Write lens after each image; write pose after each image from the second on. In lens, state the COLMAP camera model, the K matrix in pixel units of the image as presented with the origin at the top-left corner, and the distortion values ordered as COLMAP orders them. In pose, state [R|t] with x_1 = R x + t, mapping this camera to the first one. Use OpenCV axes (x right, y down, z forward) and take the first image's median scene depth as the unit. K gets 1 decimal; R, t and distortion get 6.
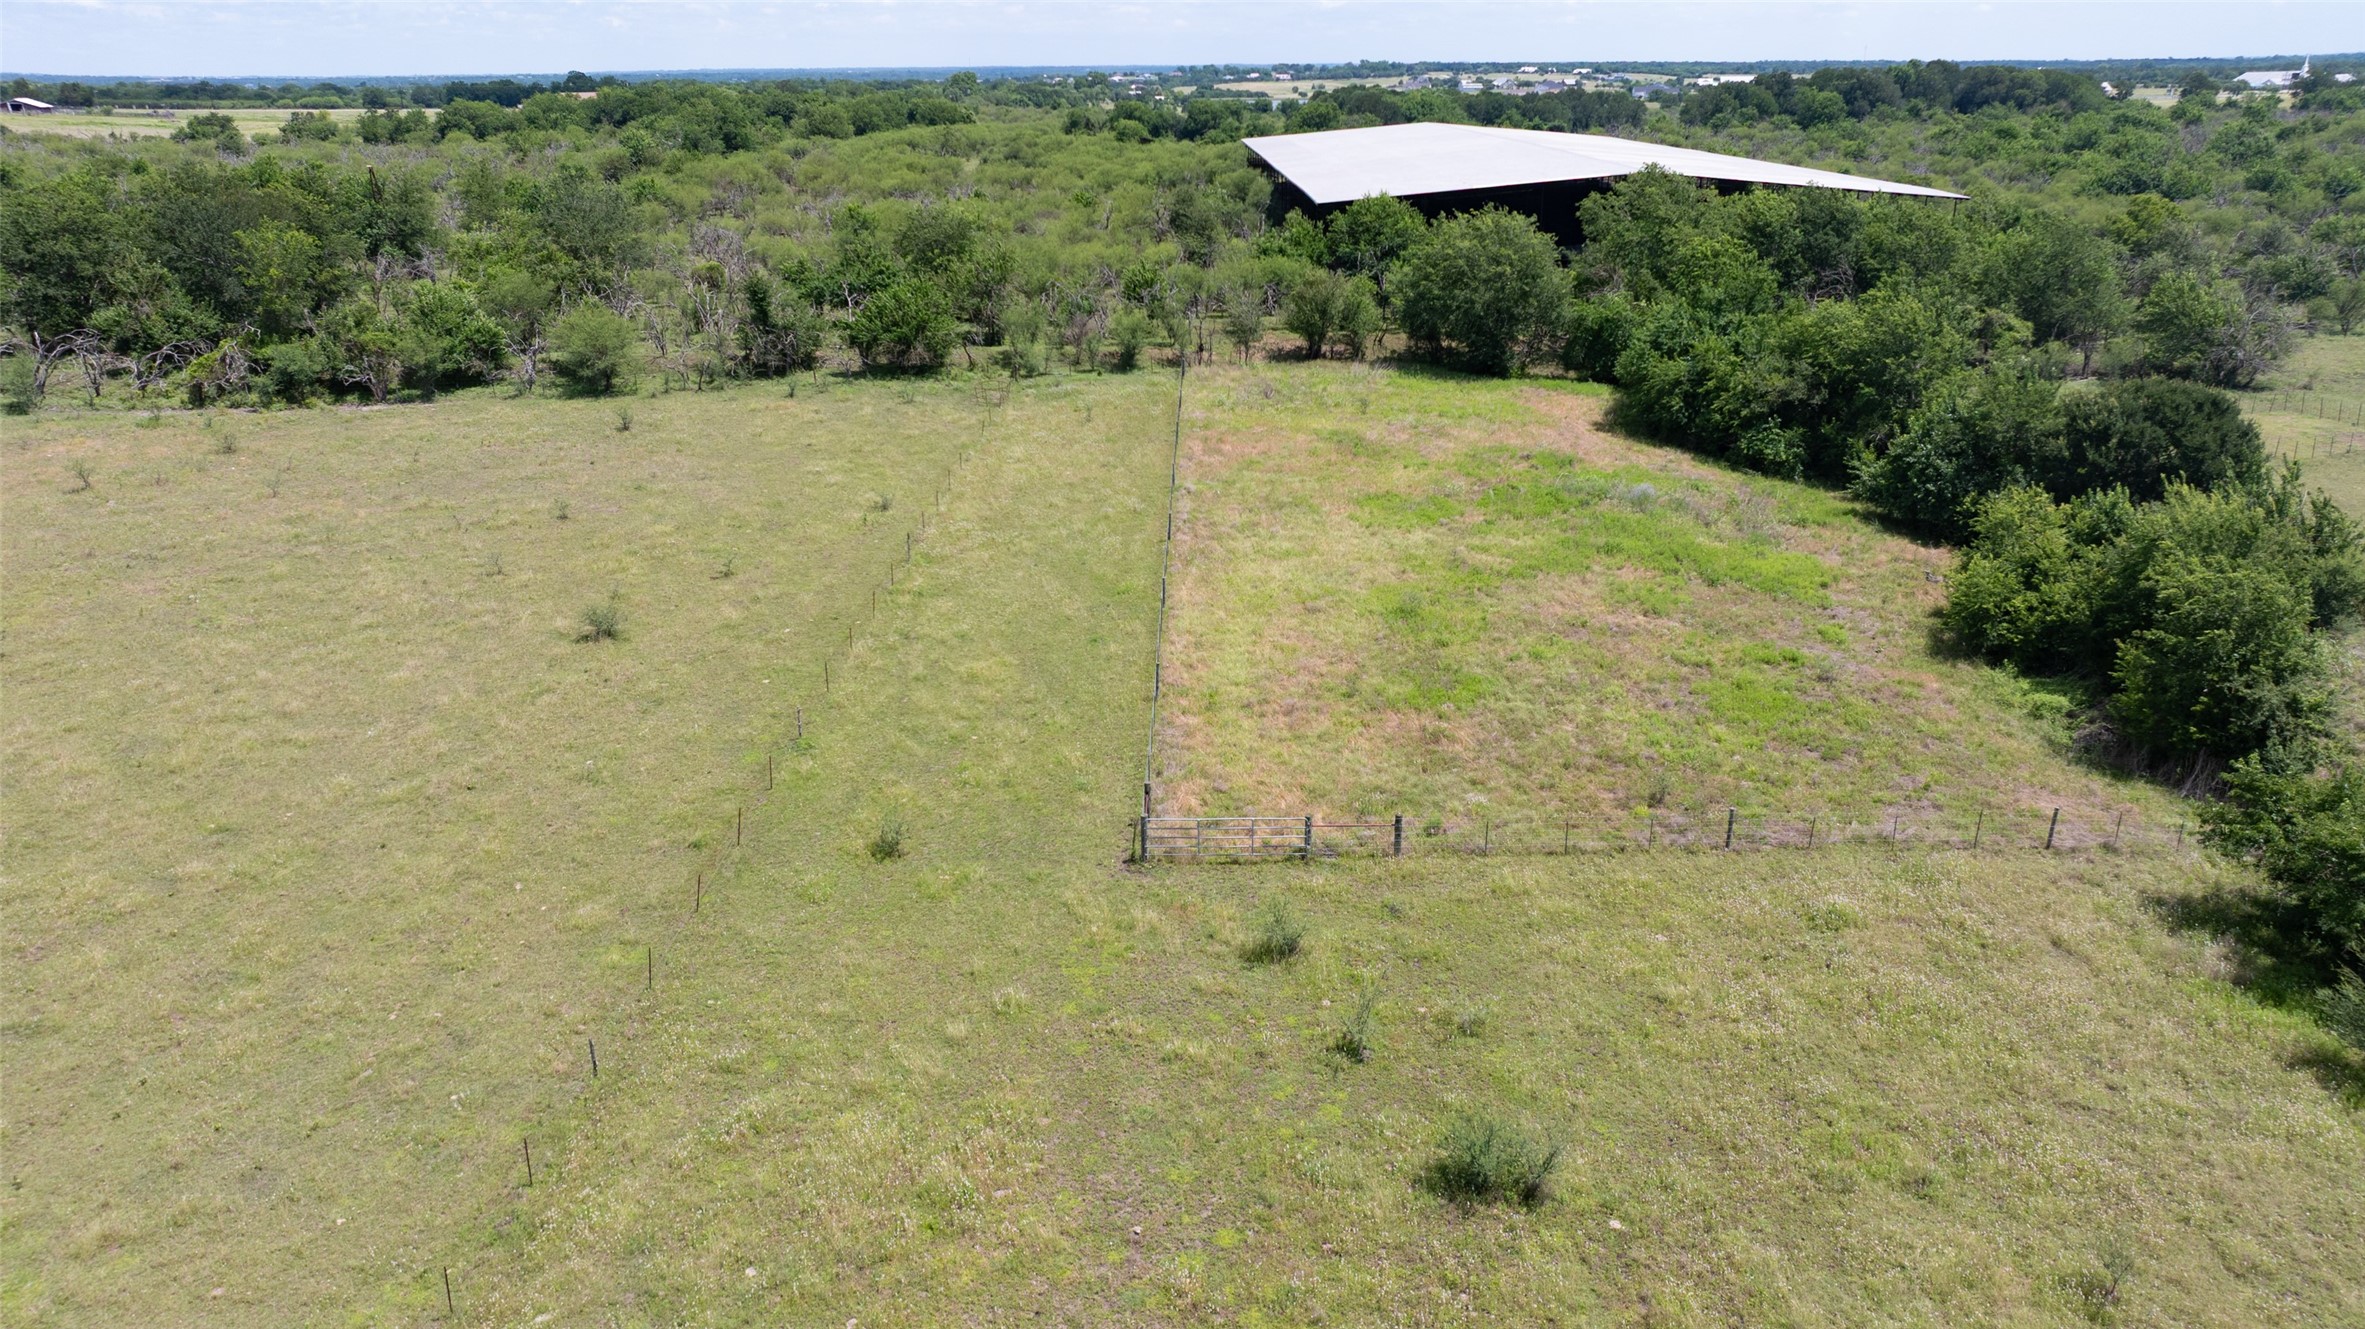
lens RADIAL K [[1690.3, 0, 1182.5], [0, 1690.3, 664.5], [0, 0, 1]] dist [-0.010791, -0.005712]
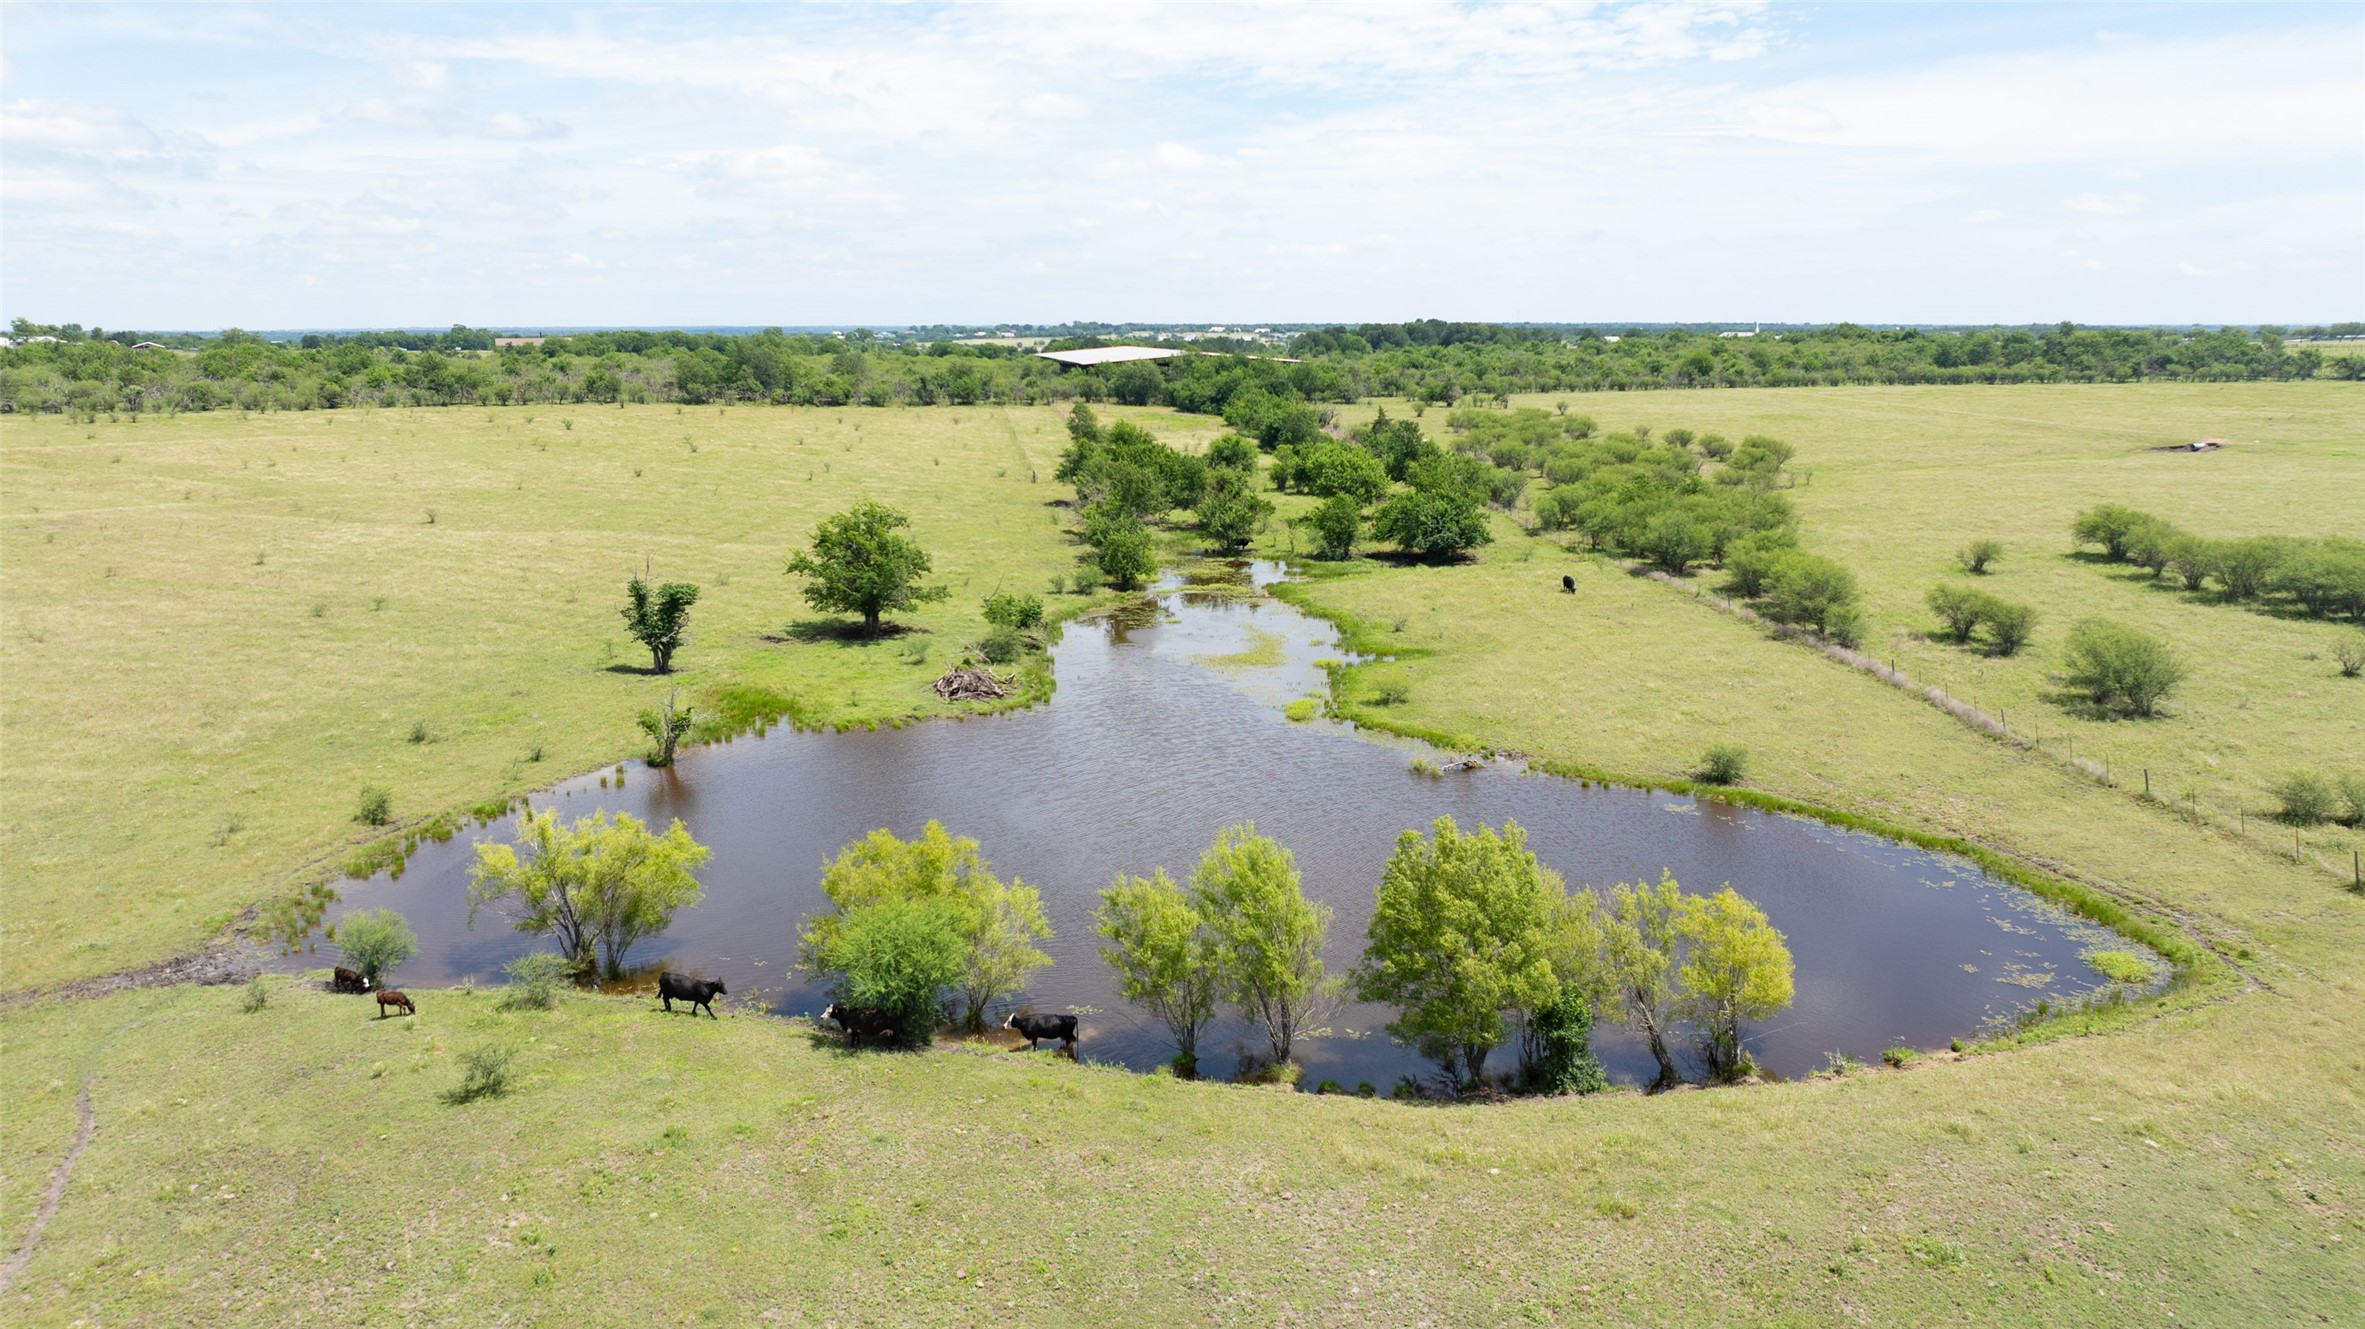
lens RADIAL K [[1690.3, 0, 1182.5], [0, 1690.3, 664.5], [0, 0, 1]] dist [-0.010791, -0.005712]
pose [[0.986523, -0.028786, 0.161073, -0.269933], [0.051613, 0.988892, -0.139384, 0.749633], [-0.155272, 0.145819, 0.977050, -2.048662]]
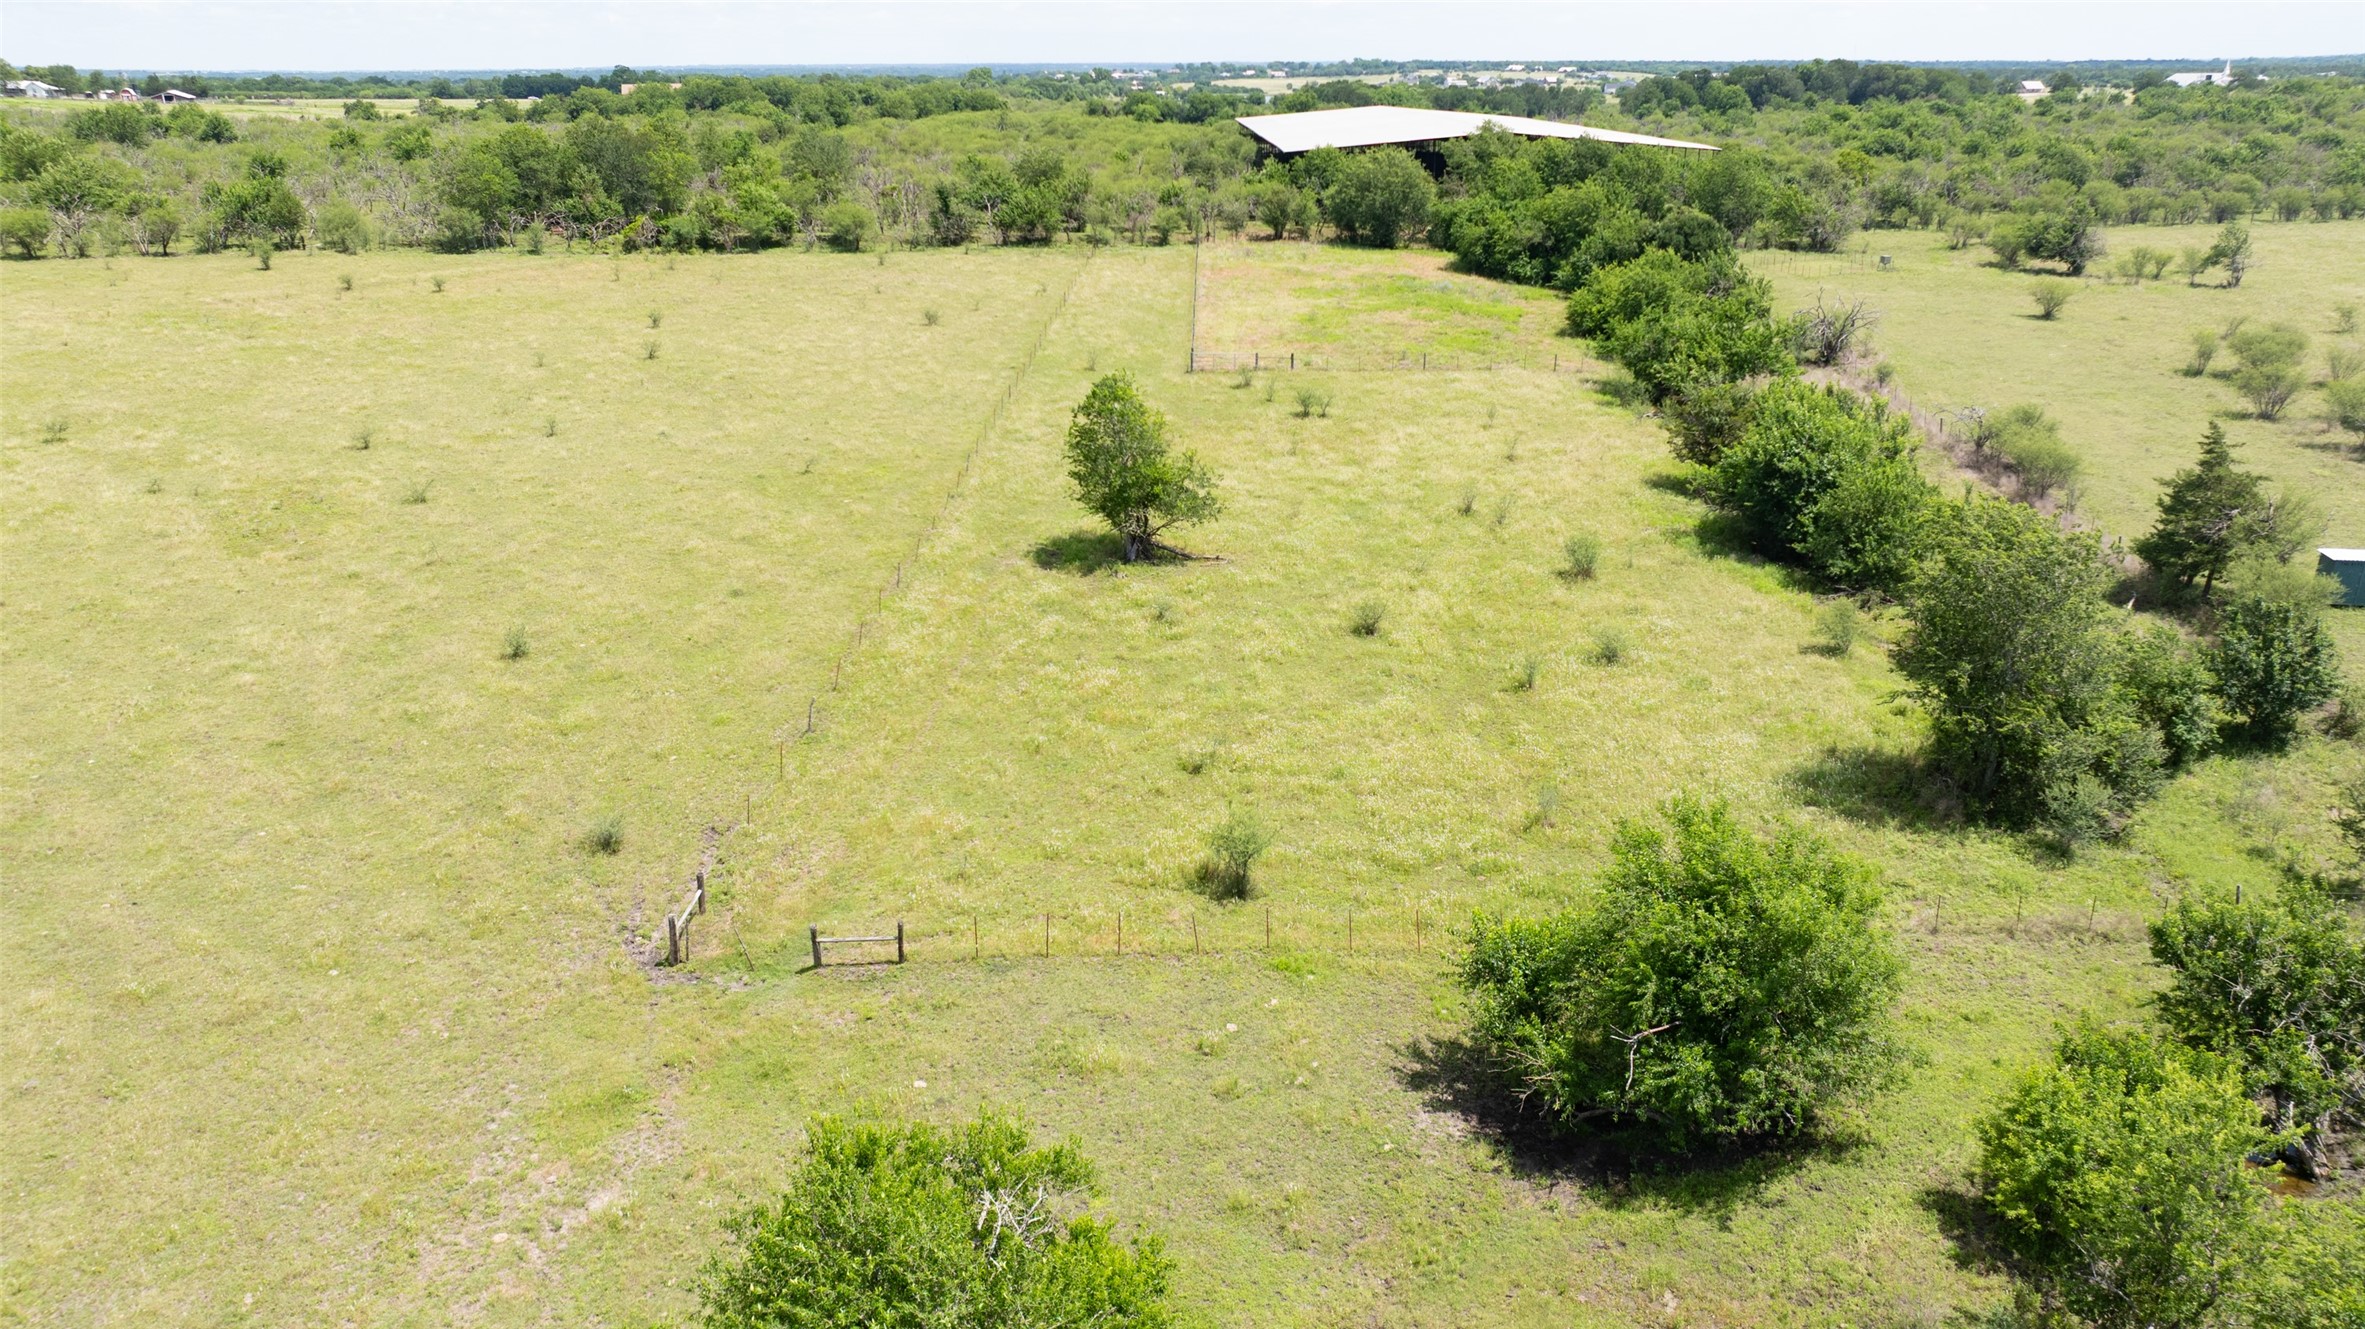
lens RADIAL K [[1690.3, 0, 1182.5], [0, 1690.3, 664.5], [0, 0, 1]] dist [-0.010791, -0.005712]
pose [[0.999991, 0.002881, 0.002998, -0.017212], [-0.002885, 0.999995, 0.001280, 0.219765], [-0.002995, -0.001289, 0.999995, -0.608354]]
